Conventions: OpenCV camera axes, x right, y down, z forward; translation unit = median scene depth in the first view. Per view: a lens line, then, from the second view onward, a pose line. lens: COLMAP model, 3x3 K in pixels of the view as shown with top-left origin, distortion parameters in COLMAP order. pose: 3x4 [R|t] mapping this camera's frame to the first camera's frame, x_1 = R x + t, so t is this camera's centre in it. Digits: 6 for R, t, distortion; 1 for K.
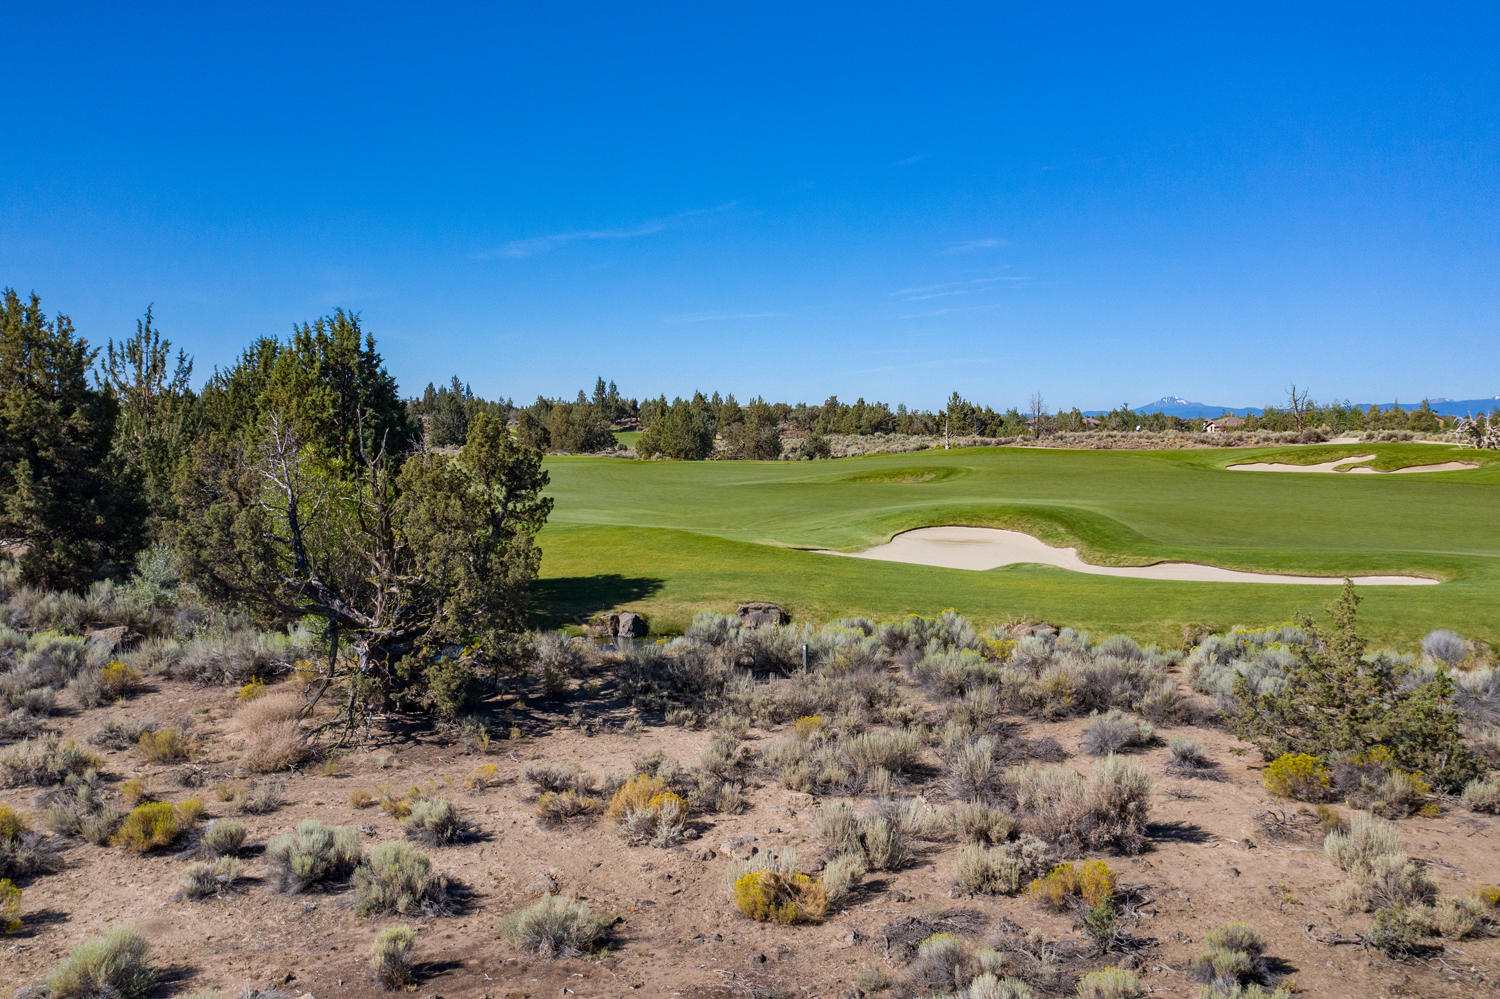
lens RADIAL K [[1206.1, 0, 755.3], [0, 1206.1, 494.1], [0, 0, 1]] dist [-0.008204, -0.006565]
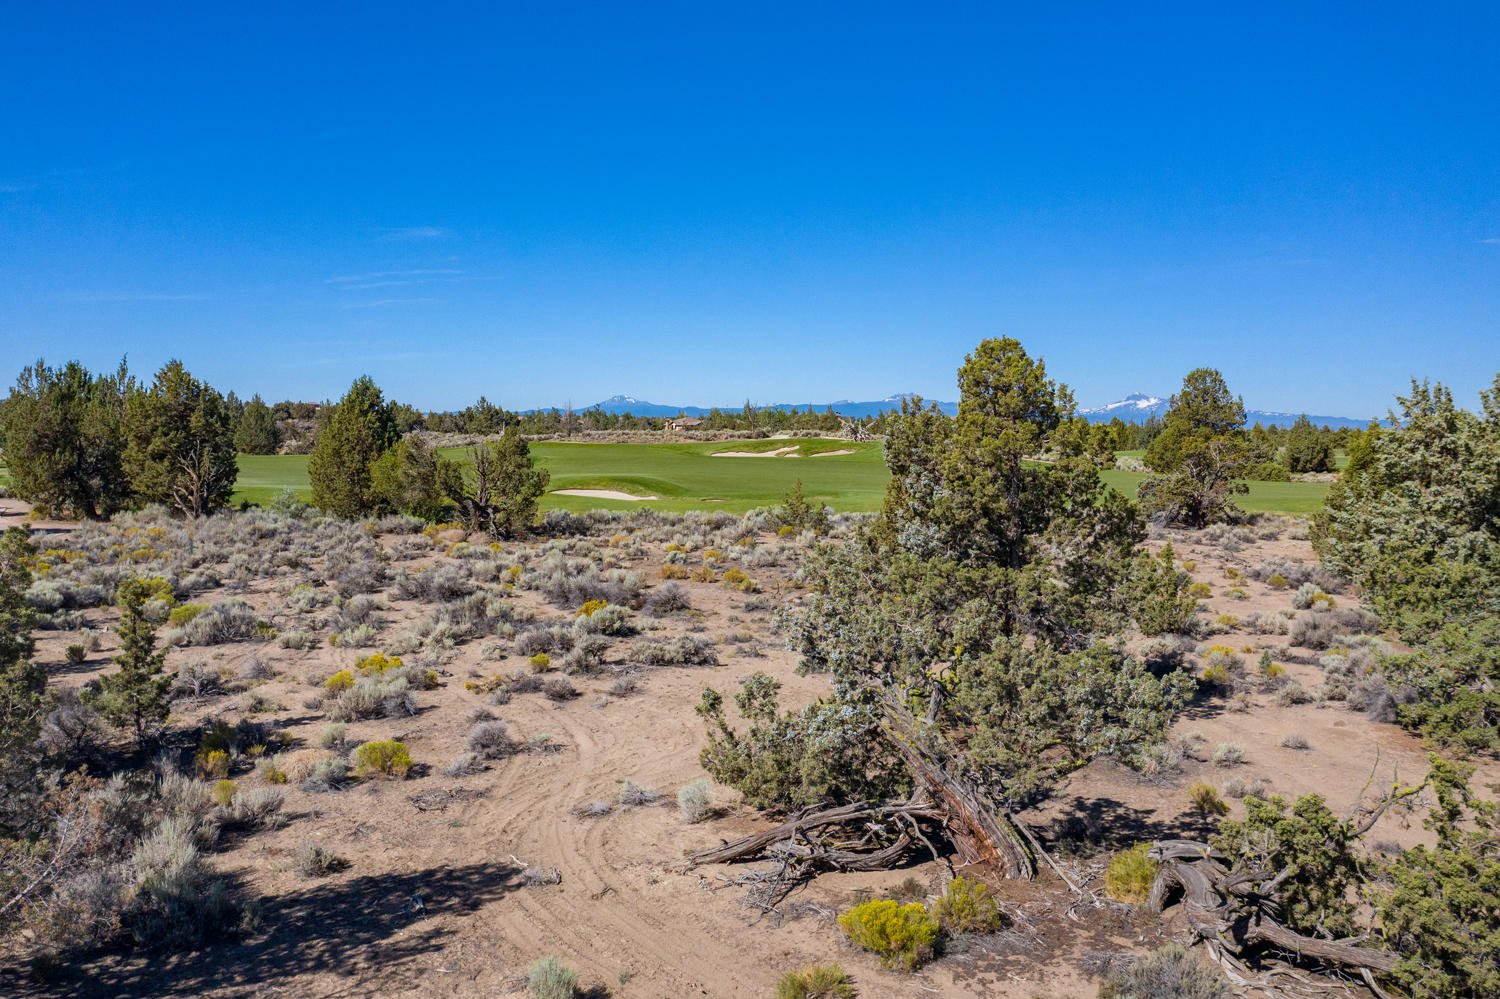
lens RADIAL K [[1206.1, 0, 745.7], [0, 1206.1, 496.4], [0, 0, 1]] dist [-0.008204, -0.006565]
pose [[0.906782, -0.022279, 0.421010, -0.182507], [0.020317, 0.999752, 0.009147, 0.015197], [-0.421109, 0.000260, 0.907010, -0.343474]]
